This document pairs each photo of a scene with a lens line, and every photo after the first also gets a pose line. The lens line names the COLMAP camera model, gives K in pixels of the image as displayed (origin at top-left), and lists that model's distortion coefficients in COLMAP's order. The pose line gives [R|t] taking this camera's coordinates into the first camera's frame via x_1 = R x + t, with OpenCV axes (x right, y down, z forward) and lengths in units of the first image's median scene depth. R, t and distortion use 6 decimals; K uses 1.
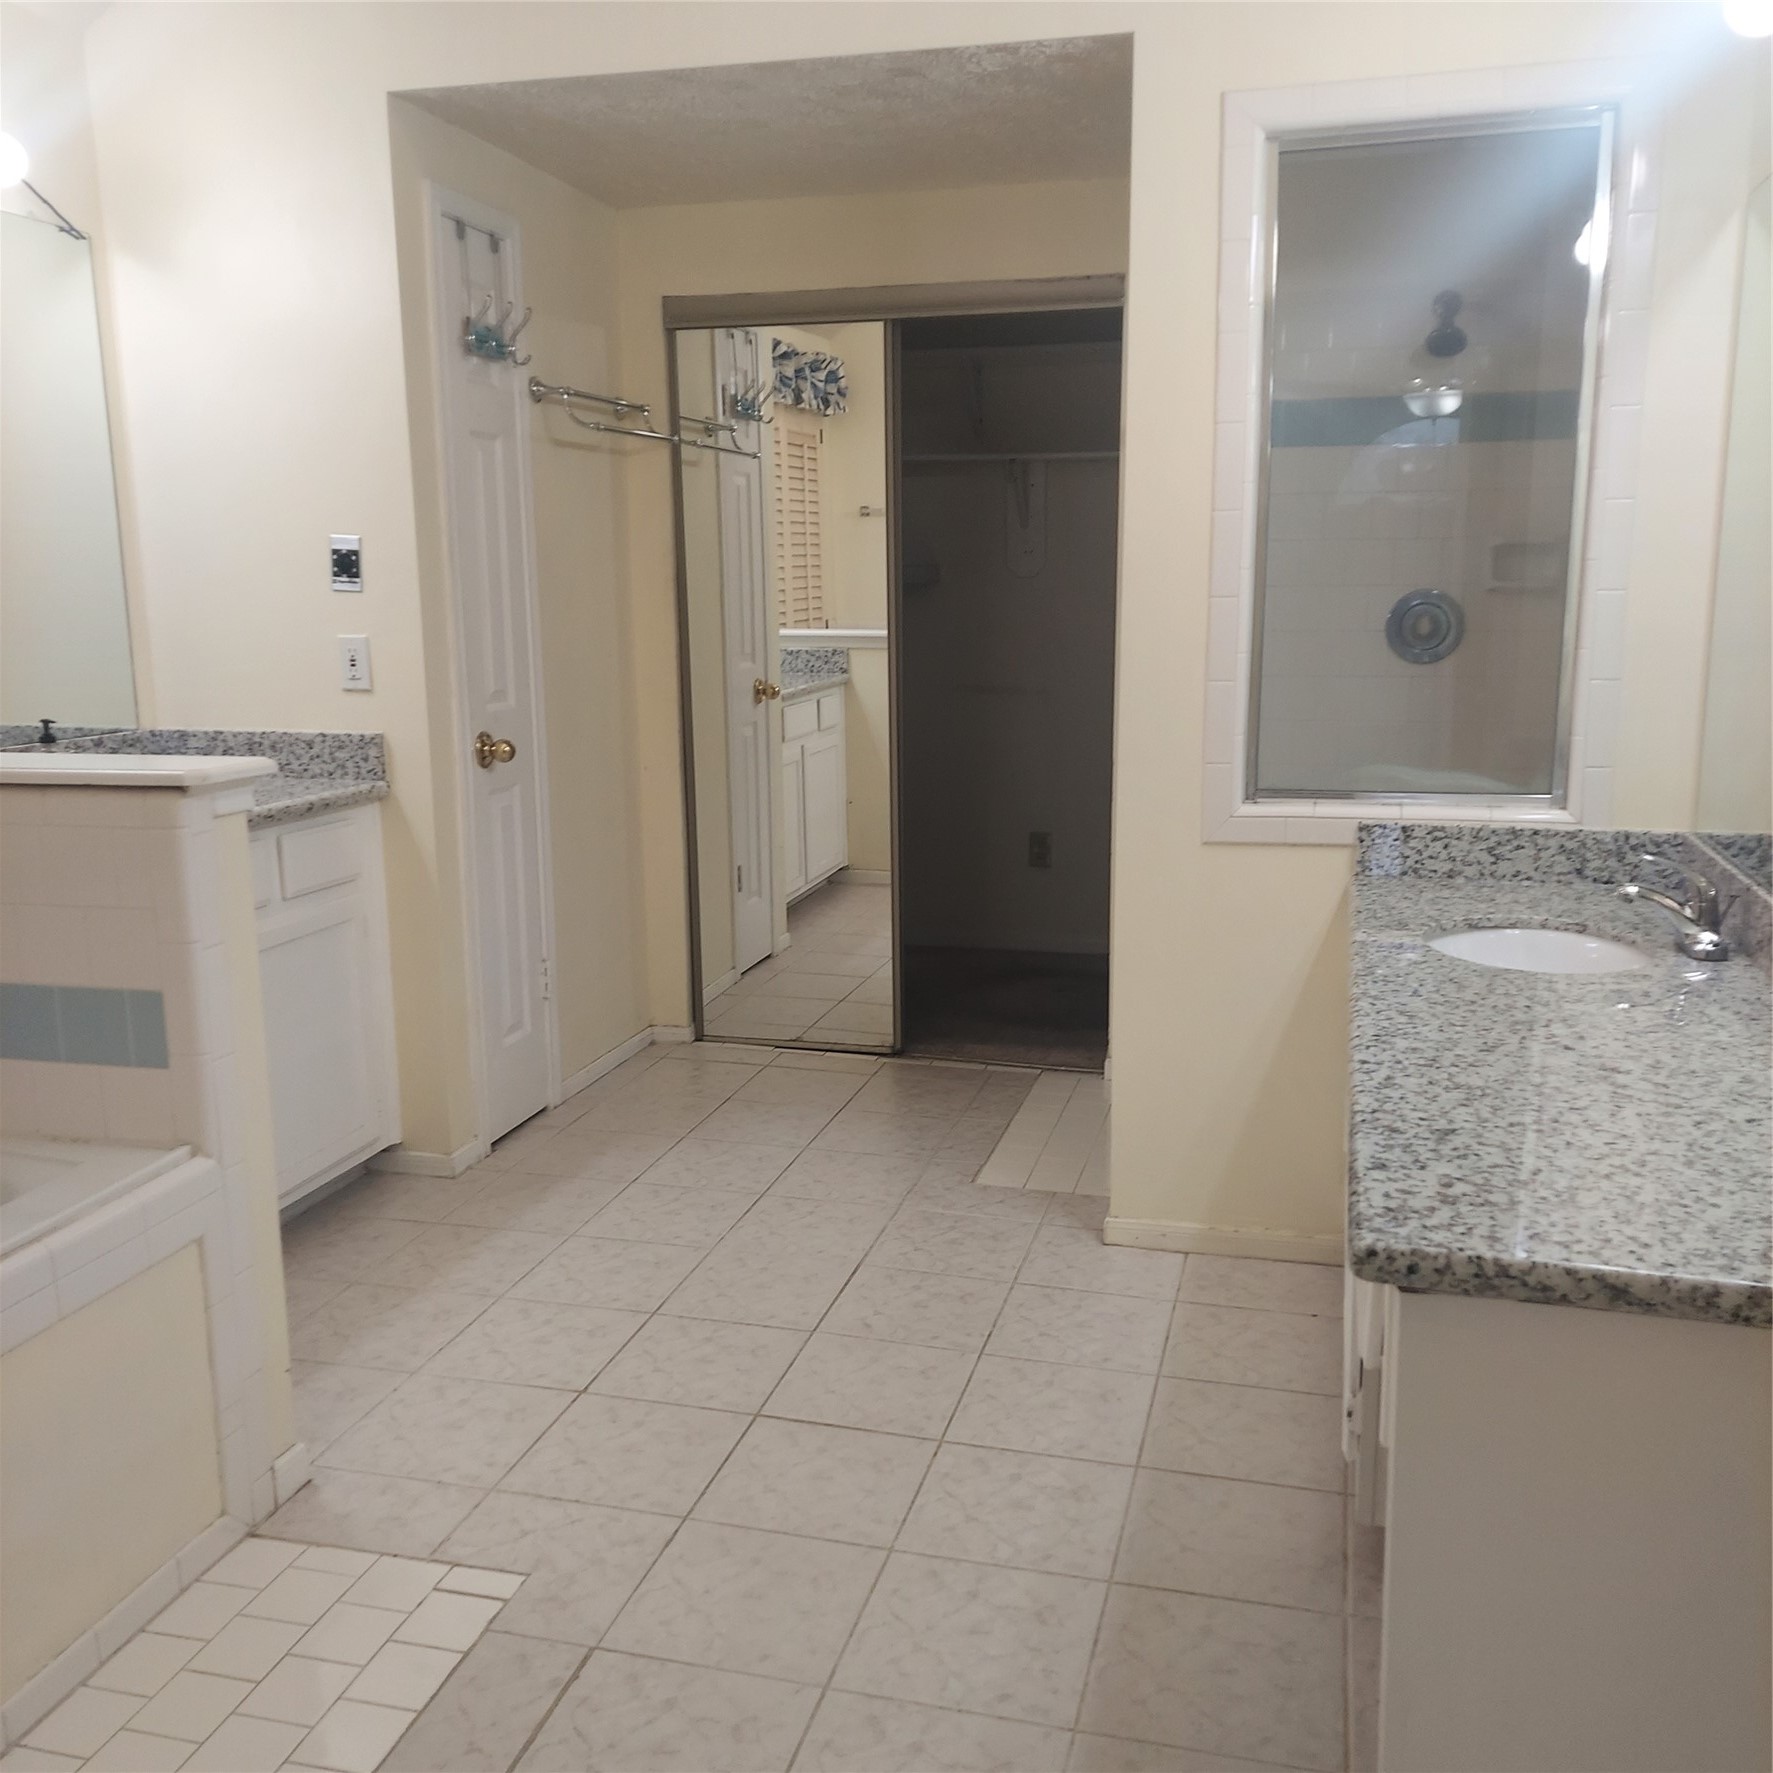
lens RADIAL K [[1686.6, 0, 893.5], [0, 1686.6, 896.8], [0, 0, 1]] dist [0.035138, 0.000000]
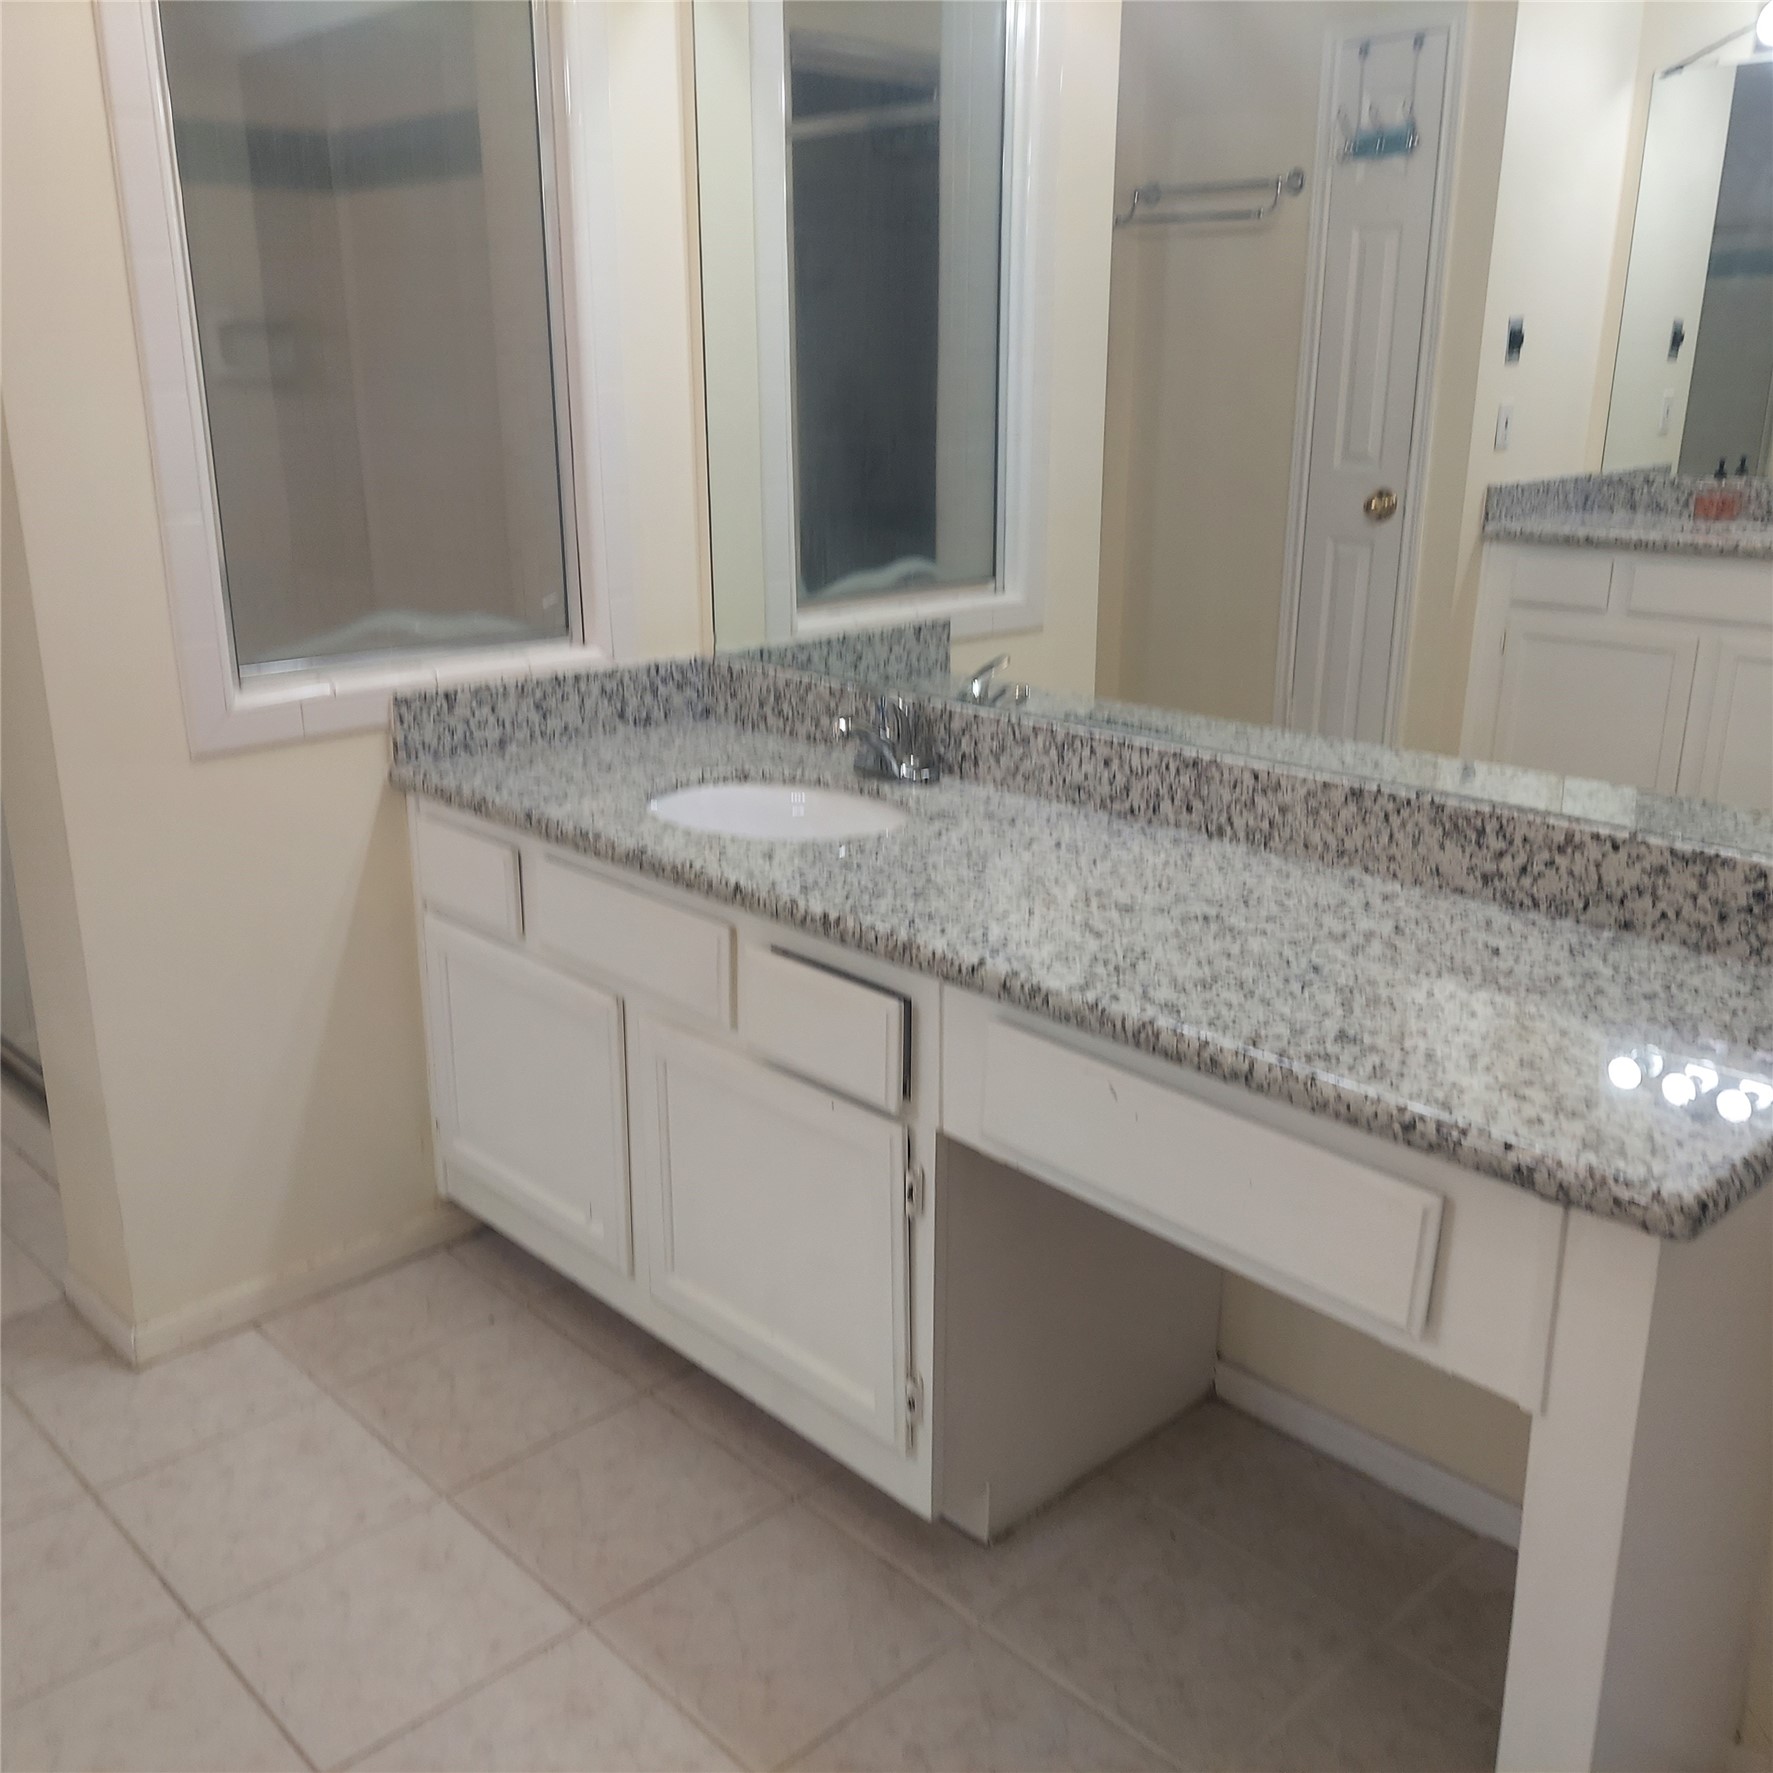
lens RADIAL K [[1686.6, 0, 886.2], [0, 1686.6, 881.1], [0, 0, 1]] dist [0.035138, 0.000000]
pose [[0.522619, -0.237026, 0.818956, -0.258414], [0.153056, 0.971055, 0.183374, -0.070301], [-0.838715, 0.029512, 0.543770, 0.411871]]
